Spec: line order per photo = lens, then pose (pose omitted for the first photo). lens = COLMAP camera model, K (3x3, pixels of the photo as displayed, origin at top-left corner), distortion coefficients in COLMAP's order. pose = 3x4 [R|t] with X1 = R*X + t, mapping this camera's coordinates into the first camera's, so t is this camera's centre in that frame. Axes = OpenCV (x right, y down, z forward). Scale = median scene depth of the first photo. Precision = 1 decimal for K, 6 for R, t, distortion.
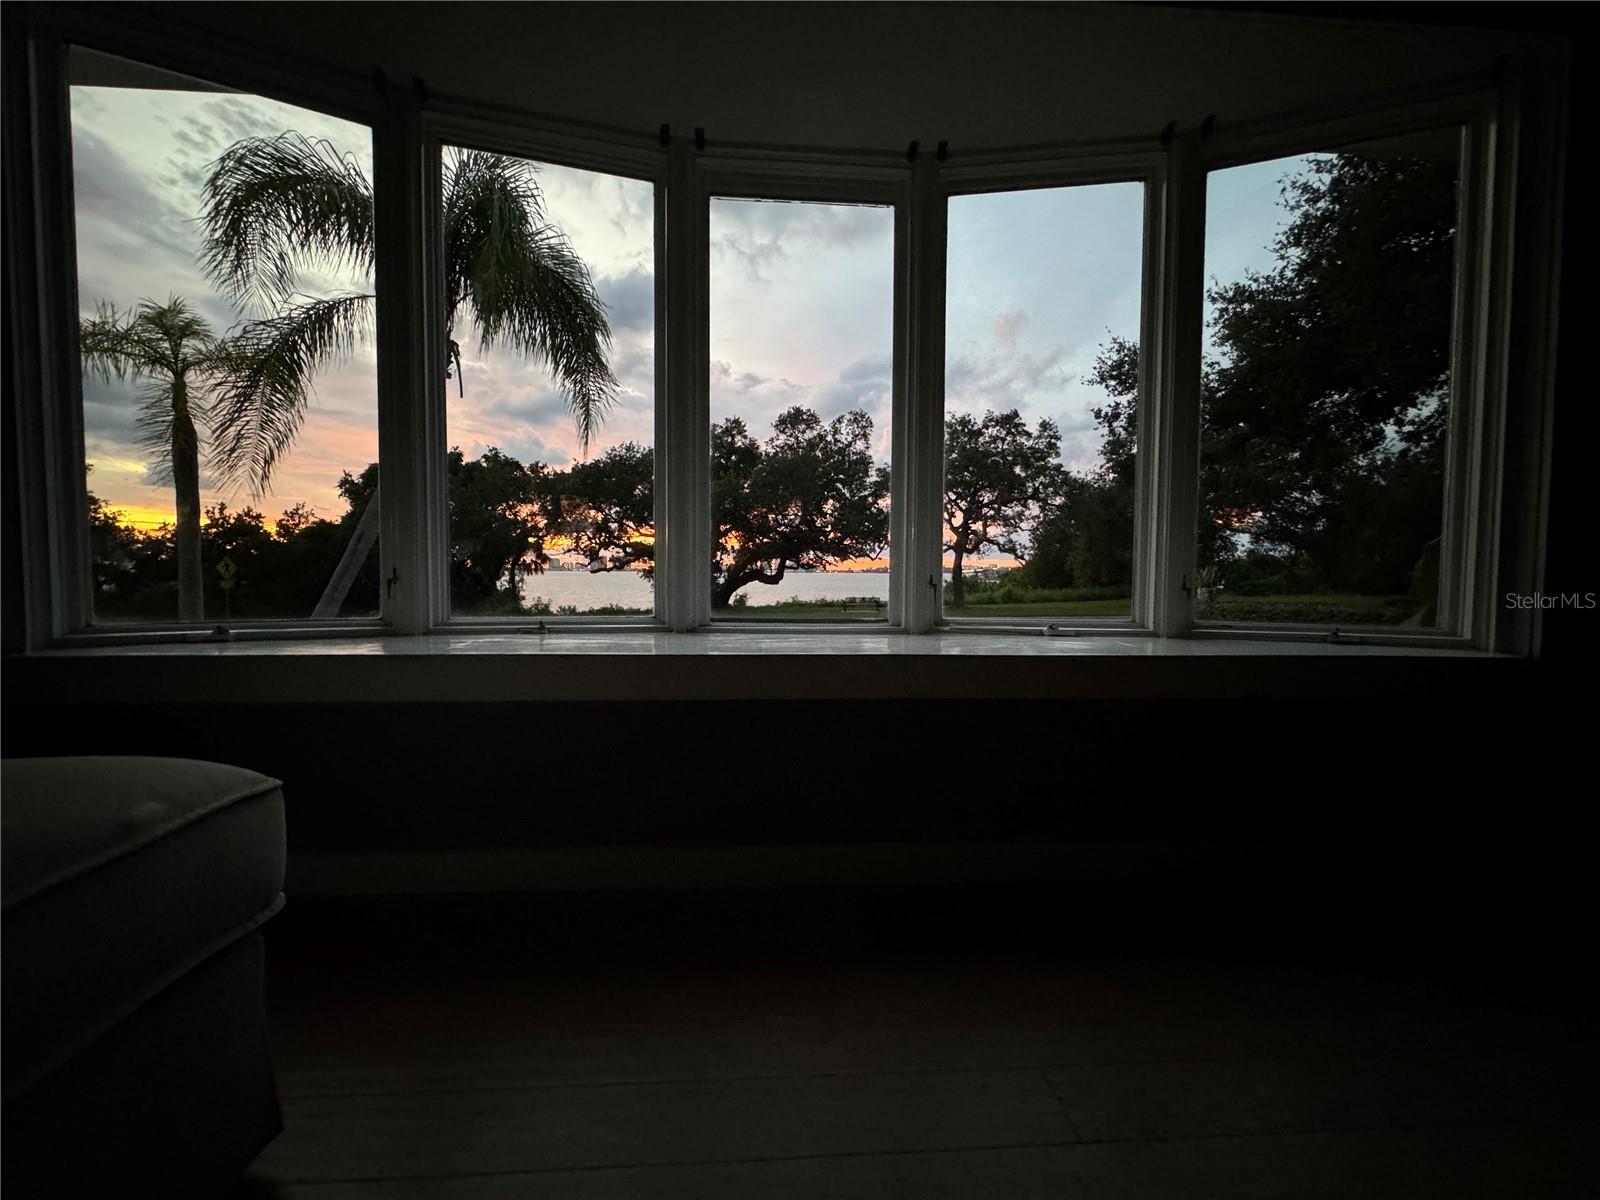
lens RADIAL K [[647.4, 0, 801.2], [0, 647.4, 587.9], [0, 0, 1]] dist [-0.000609, 0.000003]
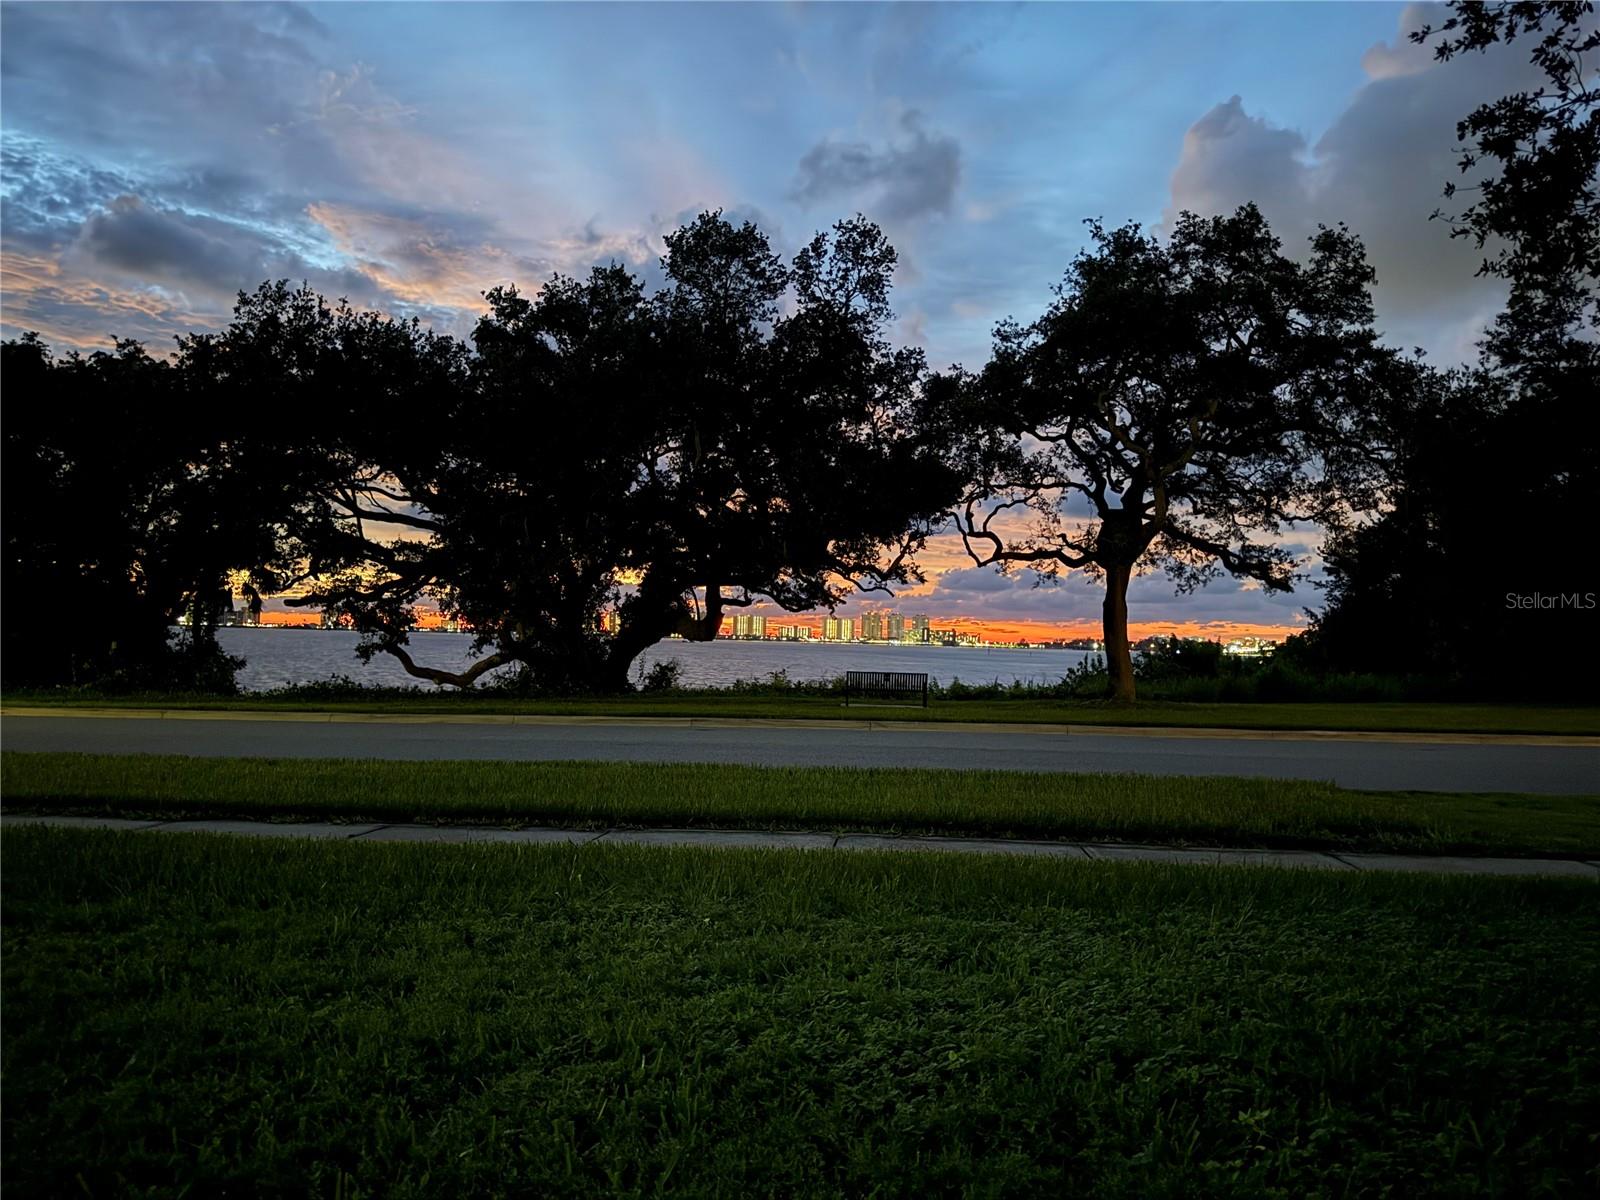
lens RADIAL K [[1132.8, 0, 796.0], [0, 1132.8, 606.4], [0, 0, 1]] dist [0.027730, -0.035581]
pose [[0.991854, 0.014264, -0.126579, 0.131351], [-0.020716, 0.998544, -0.049803, 0.009598], [0.125685, 0.052019, 0.990706, 0.257984]]
